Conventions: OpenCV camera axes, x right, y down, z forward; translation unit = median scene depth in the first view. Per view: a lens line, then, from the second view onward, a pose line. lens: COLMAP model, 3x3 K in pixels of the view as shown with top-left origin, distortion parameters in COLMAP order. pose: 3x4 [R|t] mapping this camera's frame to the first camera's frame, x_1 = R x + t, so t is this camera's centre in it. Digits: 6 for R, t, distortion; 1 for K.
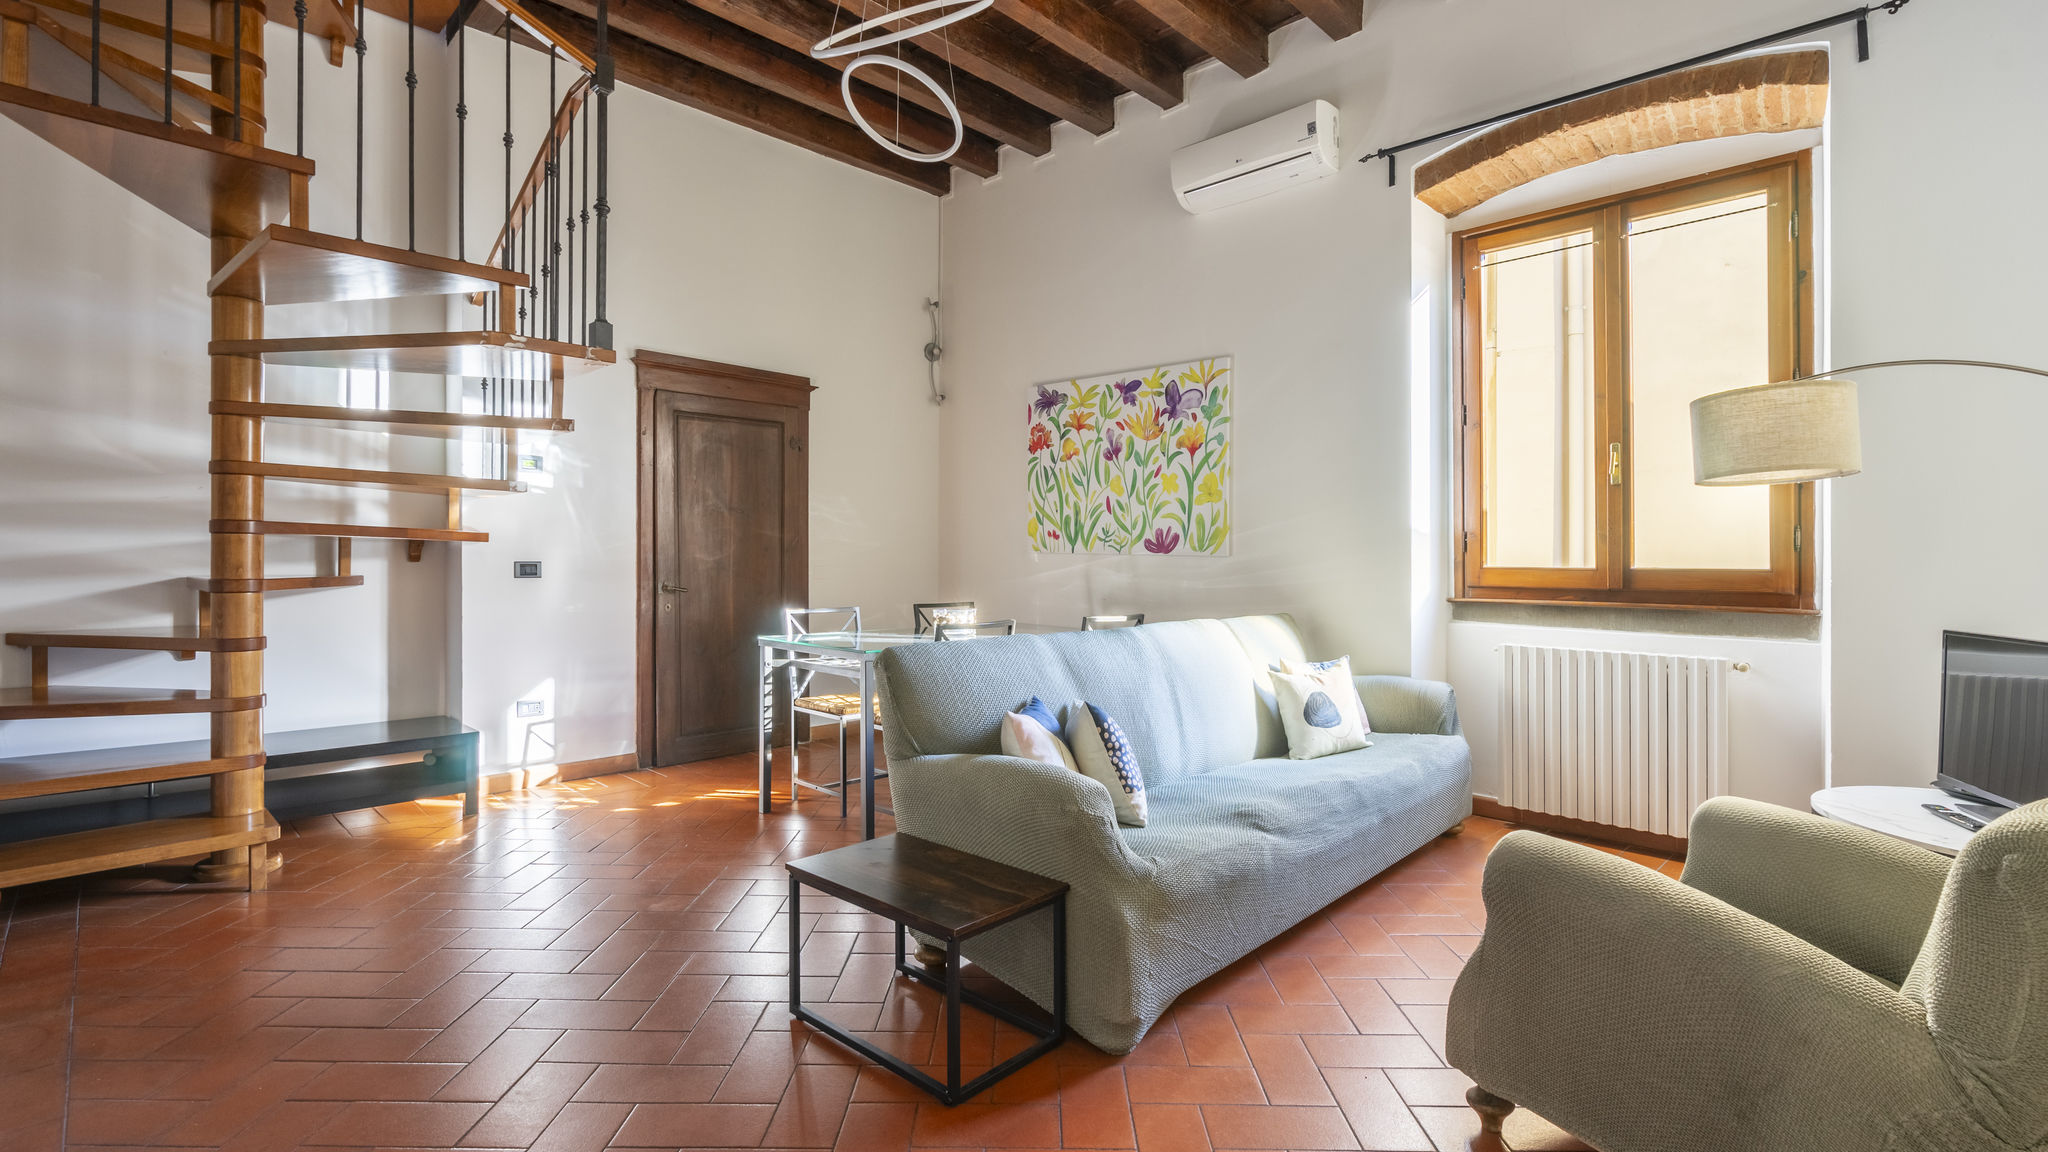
lens RADIAL K [[930.7, 0, 1019.9], [0, 930.7, 547.6], [0, 0, 1]] dist [-0.008437, 0.002750]
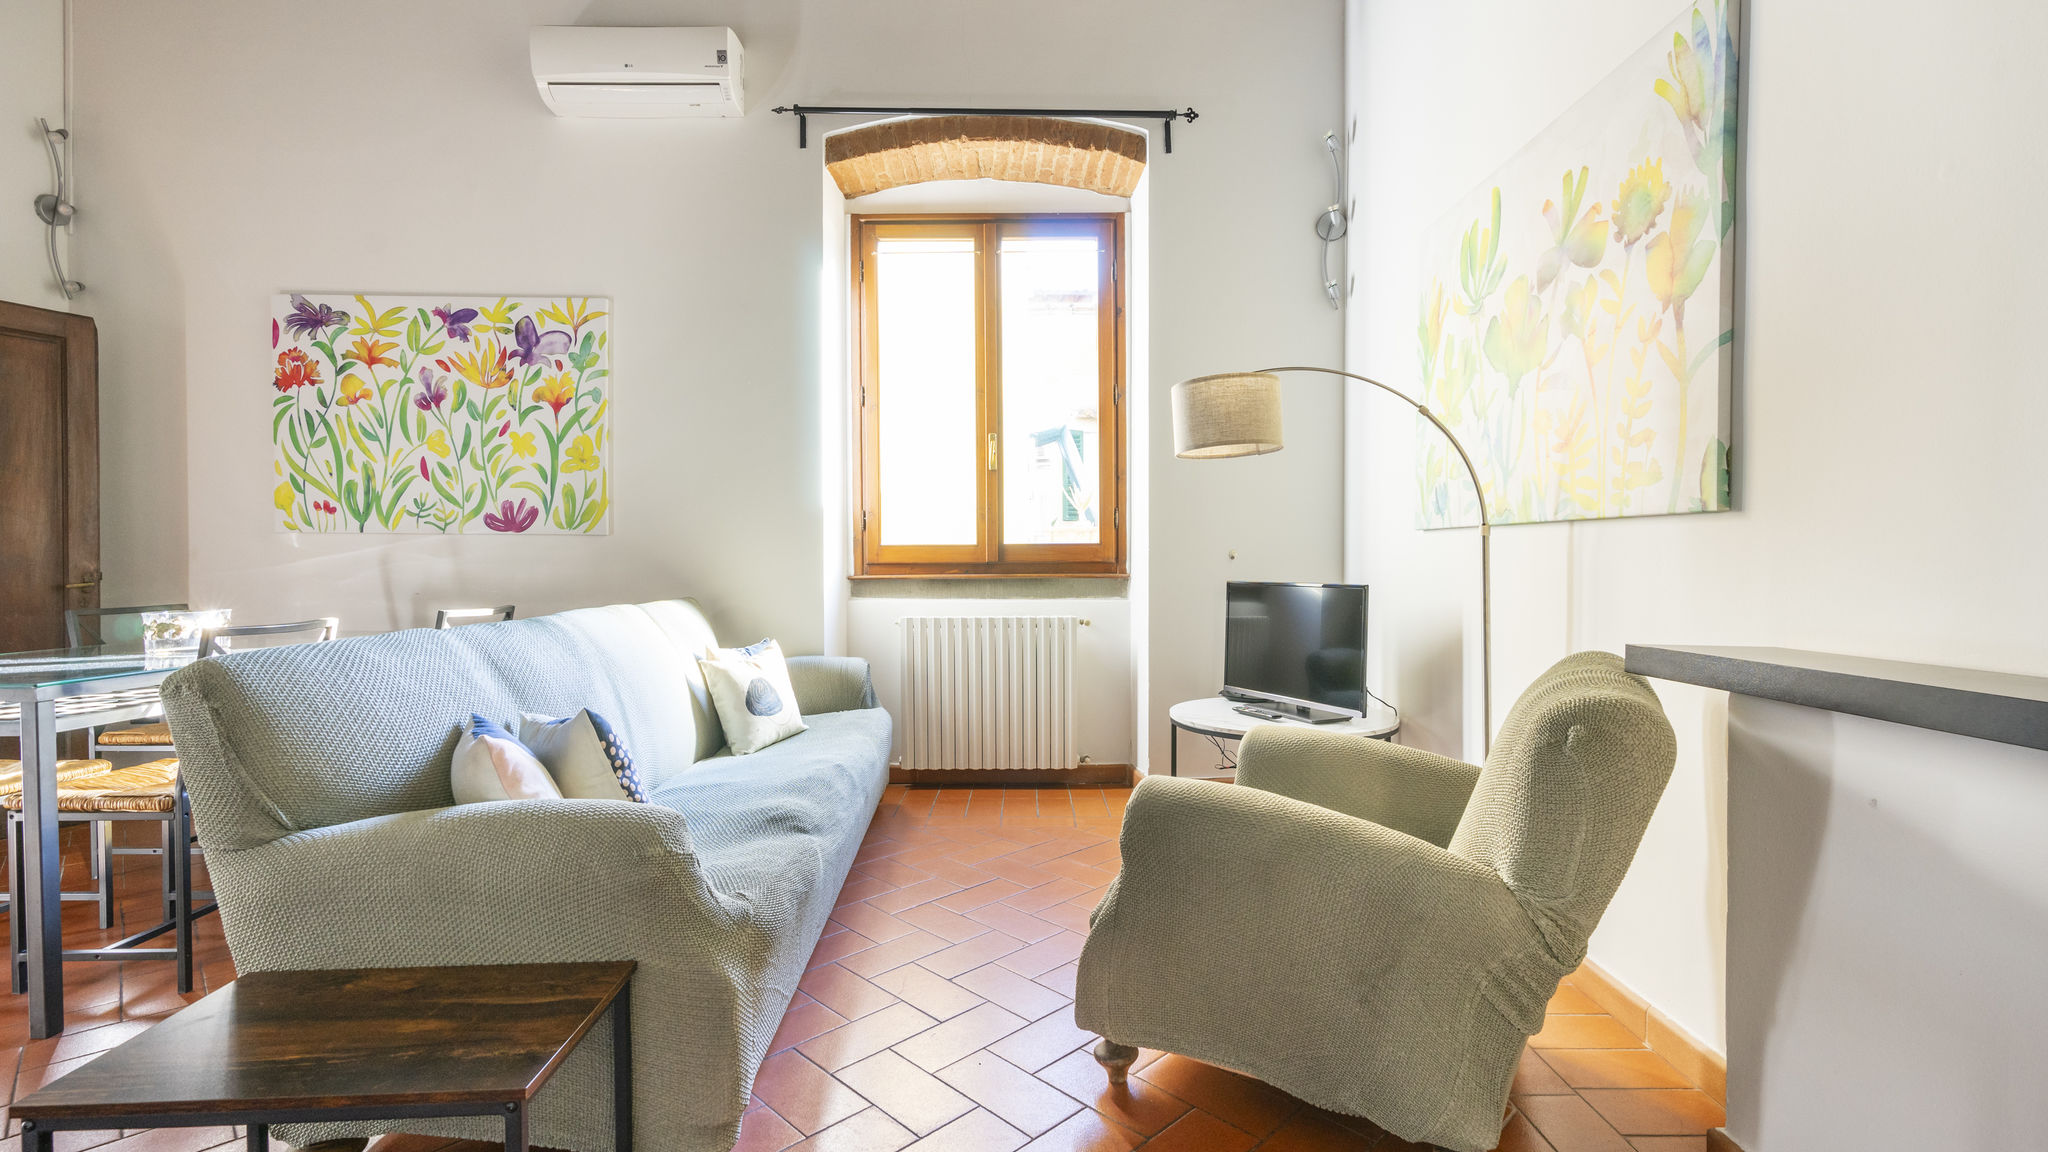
lens RADIAL K [[930.7, 0, 1020.3], [0, 930.7, 567.2], [0, 0, 1]] dist [-0.008437, 0.002750]
pose [[0.698355, -0.013790, 0.715618, -0.140338], [0.002329, 0.999853, 0.016994, 0.029239], [-0.715747, -0.010201, 0.698285, 0.169745]]
